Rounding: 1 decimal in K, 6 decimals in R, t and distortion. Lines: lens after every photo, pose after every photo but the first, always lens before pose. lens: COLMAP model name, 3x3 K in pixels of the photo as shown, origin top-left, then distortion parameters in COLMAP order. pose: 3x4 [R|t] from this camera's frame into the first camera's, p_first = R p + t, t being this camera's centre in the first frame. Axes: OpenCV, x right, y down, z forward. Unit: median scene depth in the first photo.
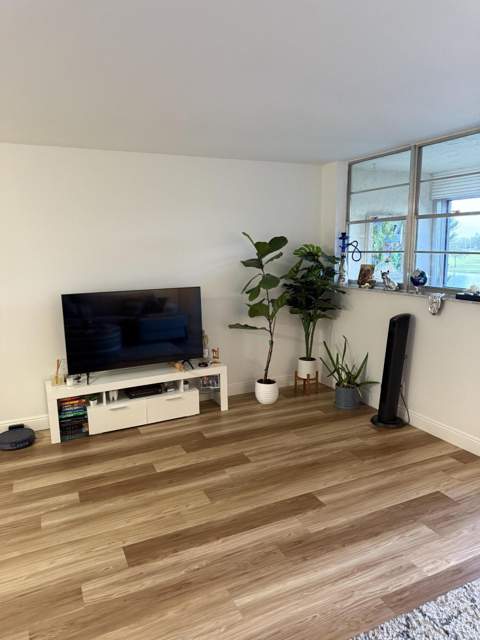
lens RADIAL K [[453.4, 0, 238.6], [0, 453.4, 321.9], [0, 0, 1]] dist [0.076014, -0.074199]
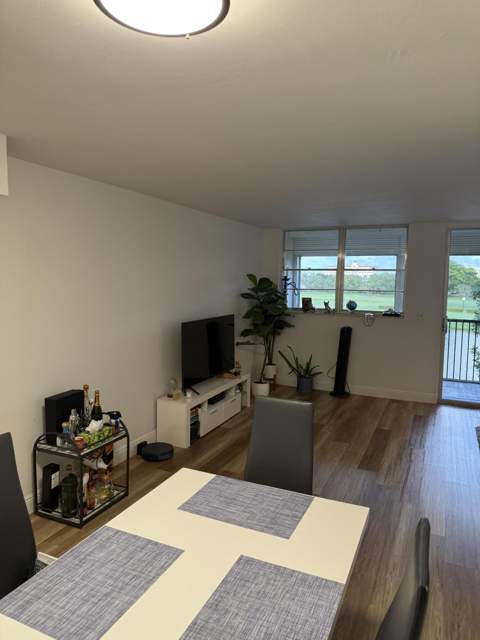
lens RADIAL K [[453.4, 0, 238.6], [0, 453.4, 321.9], [0, 0, 1]] dist [0.076014, -0.074199]
pose [[0.764487, -0.036209, 0.643621, -0.973848], [0.085891, 0.995241, -0.046031, 0.006829], [-0.638891, 0.090471, 0.763959, -0.011193]]
